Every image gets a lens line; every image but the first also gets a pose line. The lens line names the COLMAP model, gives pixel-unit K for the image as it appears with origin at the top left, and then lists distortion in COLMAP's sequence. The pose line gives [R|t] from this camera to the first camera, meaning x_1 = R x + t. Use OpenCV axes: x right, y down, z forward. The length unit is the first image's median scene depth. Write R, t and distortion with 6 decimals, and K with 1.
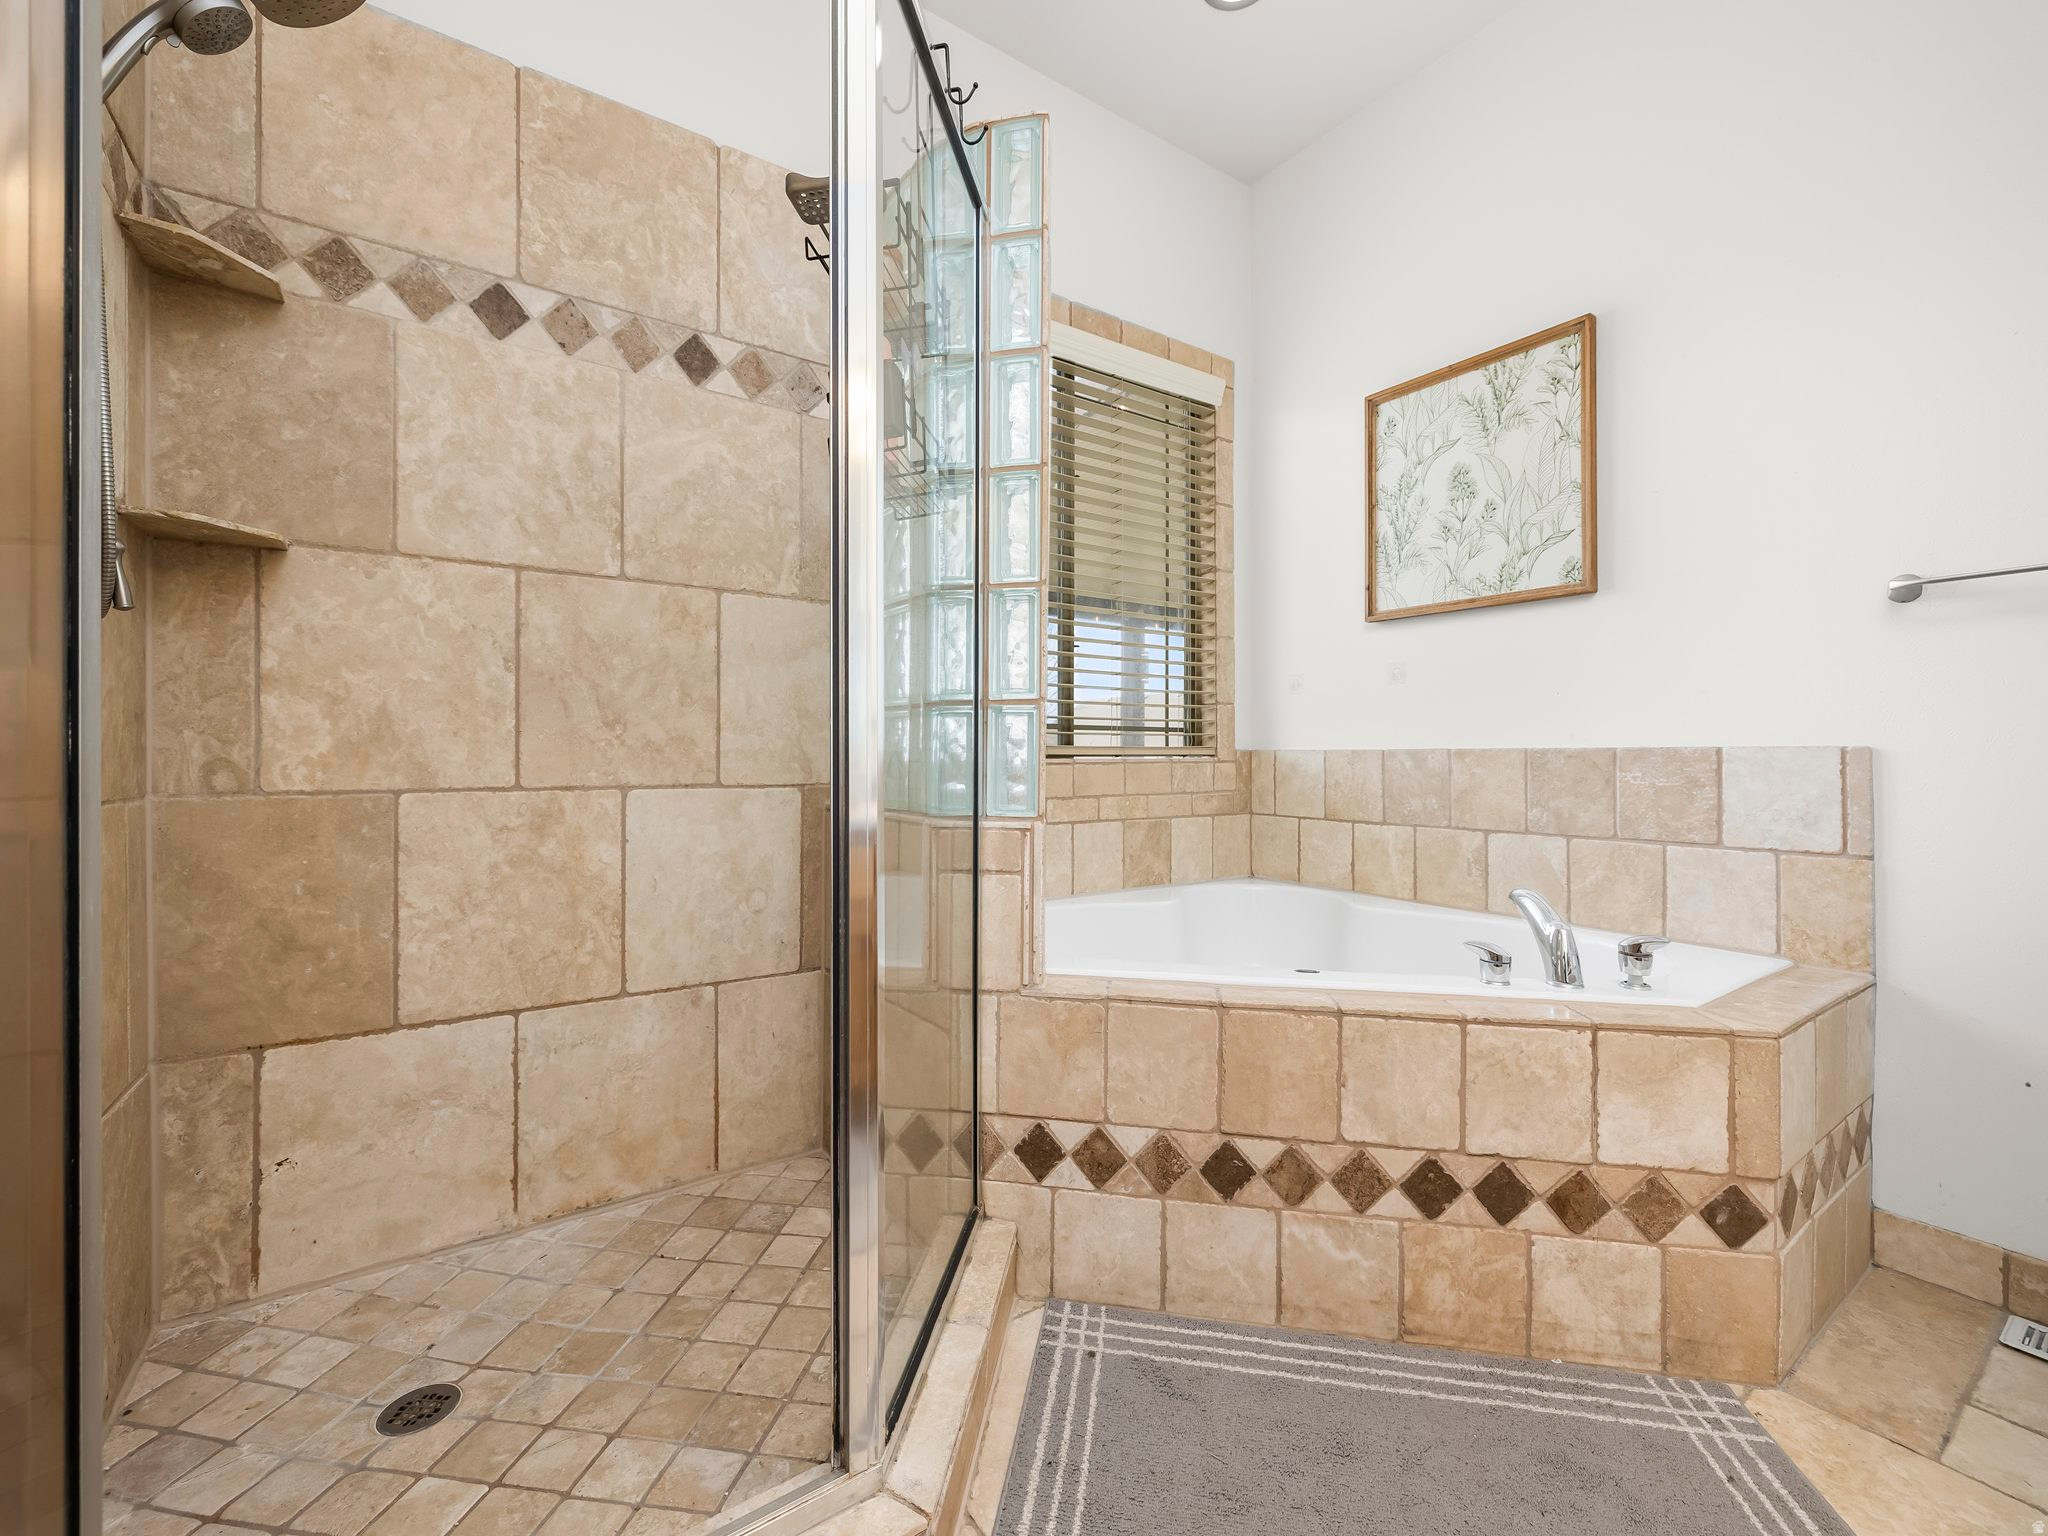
lens RADIAL K [[869.1, 0, 1023.3], [0, 869.1, 761.7], [0, 0, 1]] dist [-0.001258, 0.000906]
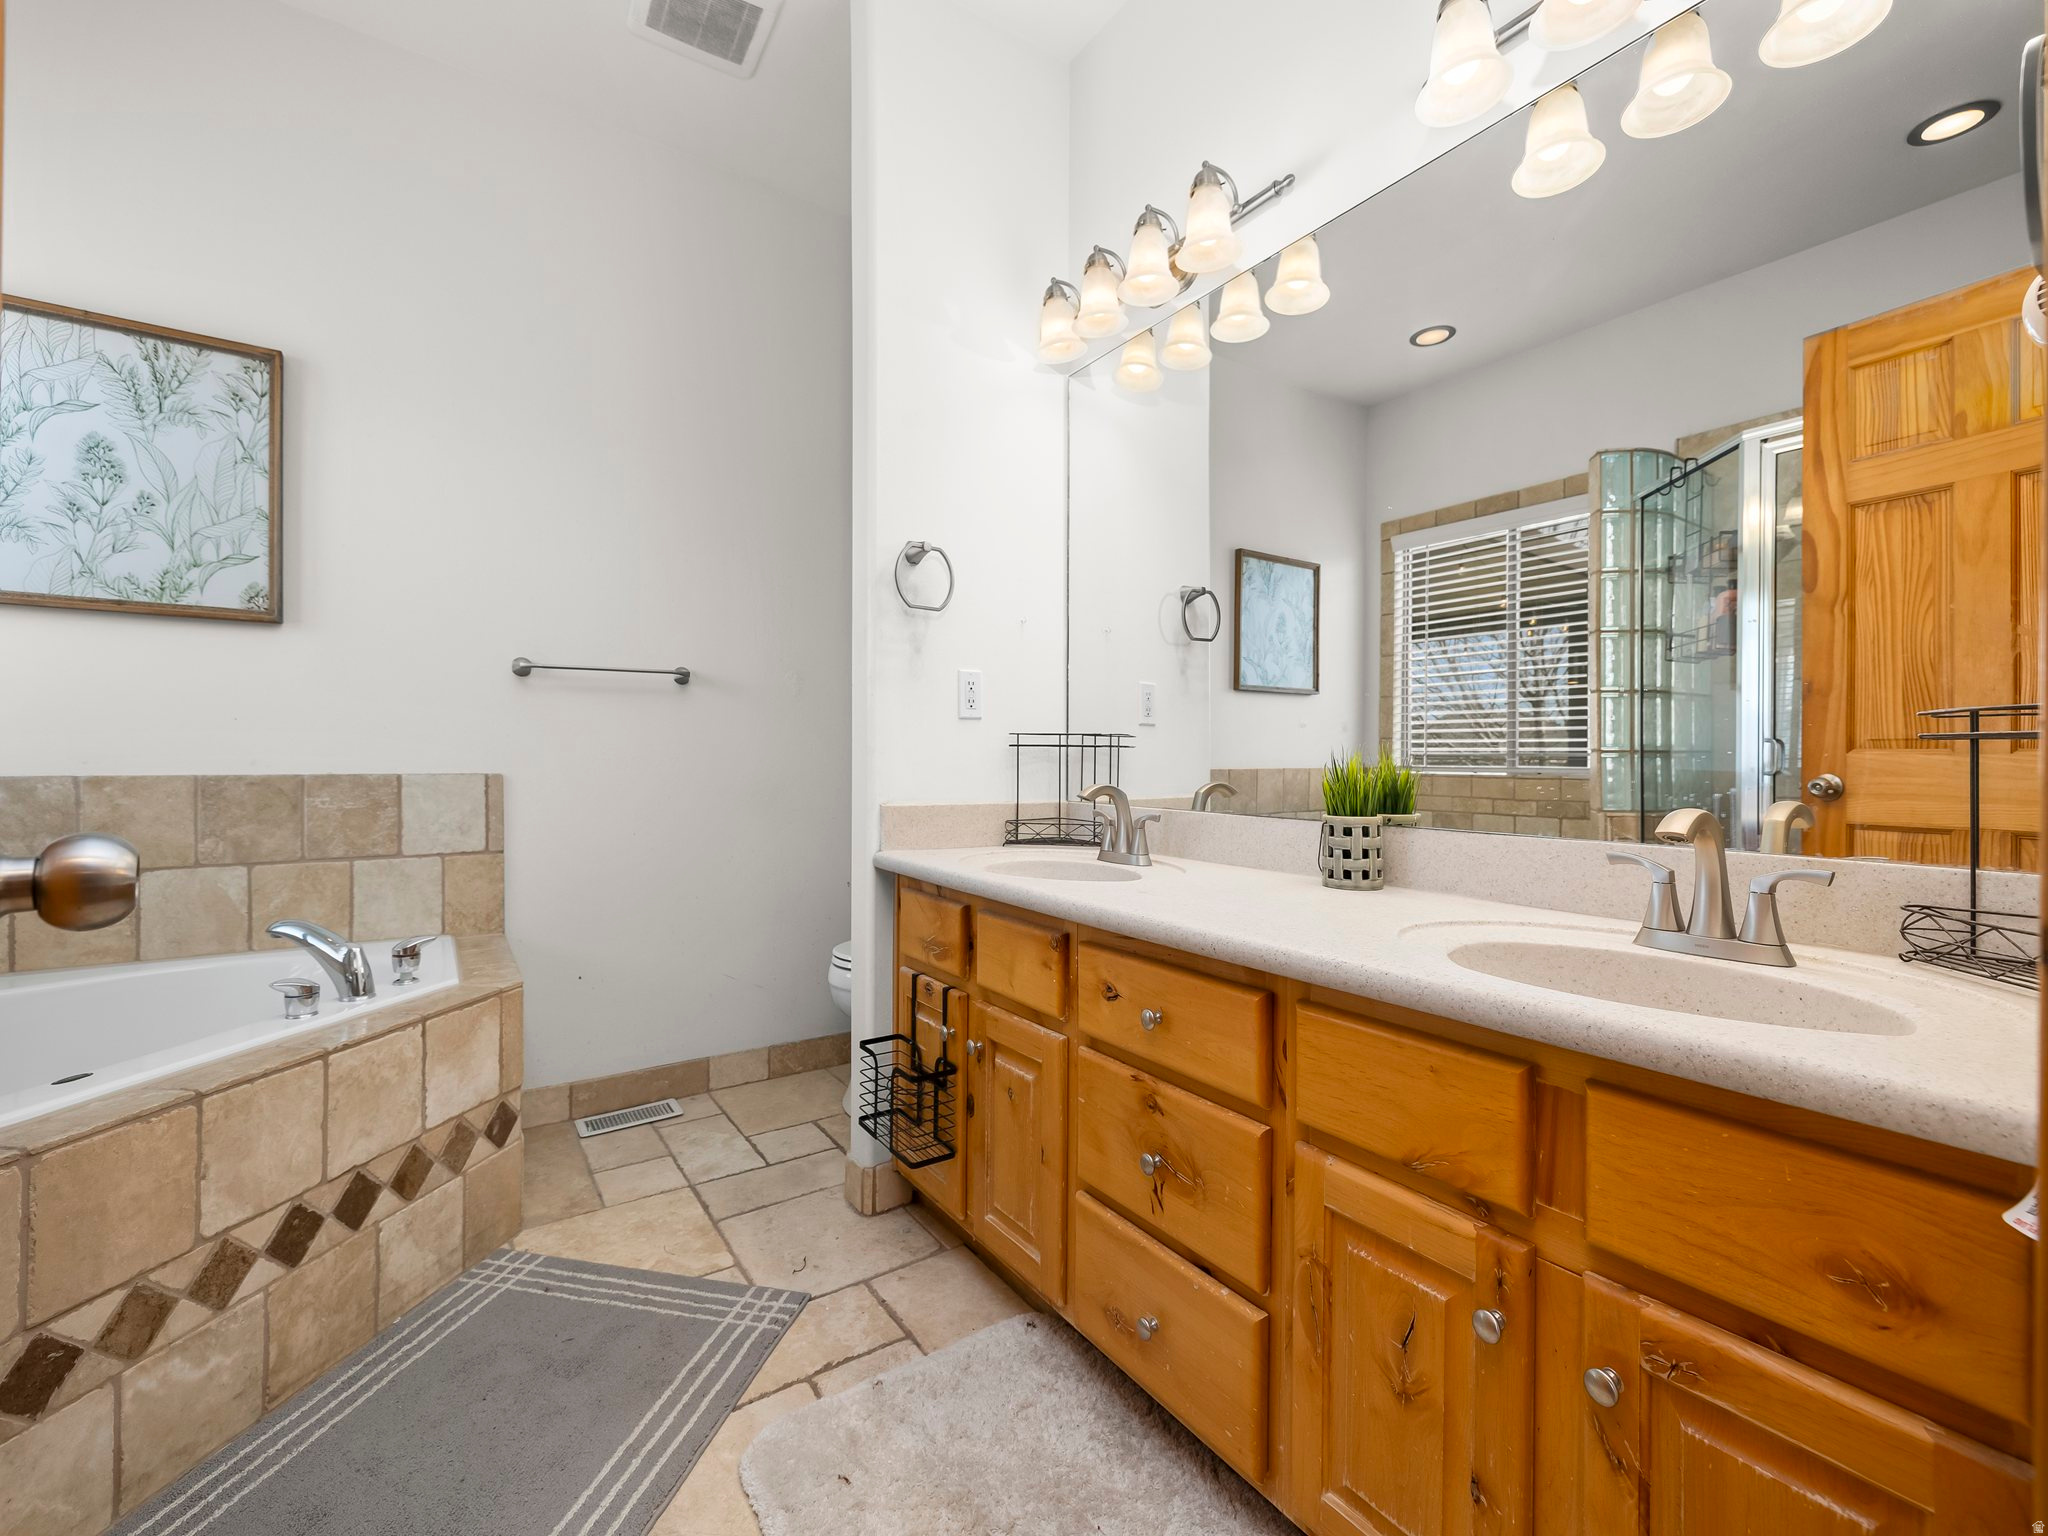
lens RADIAL K [[869.1, 0, 1023.5], [0, 869.1, 759.3], [0, 0, 1]] dist [-0.001258, 0.000906]
pose [[-0.015310, -0.005726, 0.999866, -0.518165], [-0.004176, 0.999975, 0.005662, -0.058999], [-0.999874, -0.004088, -0.015333, 0.183261]]
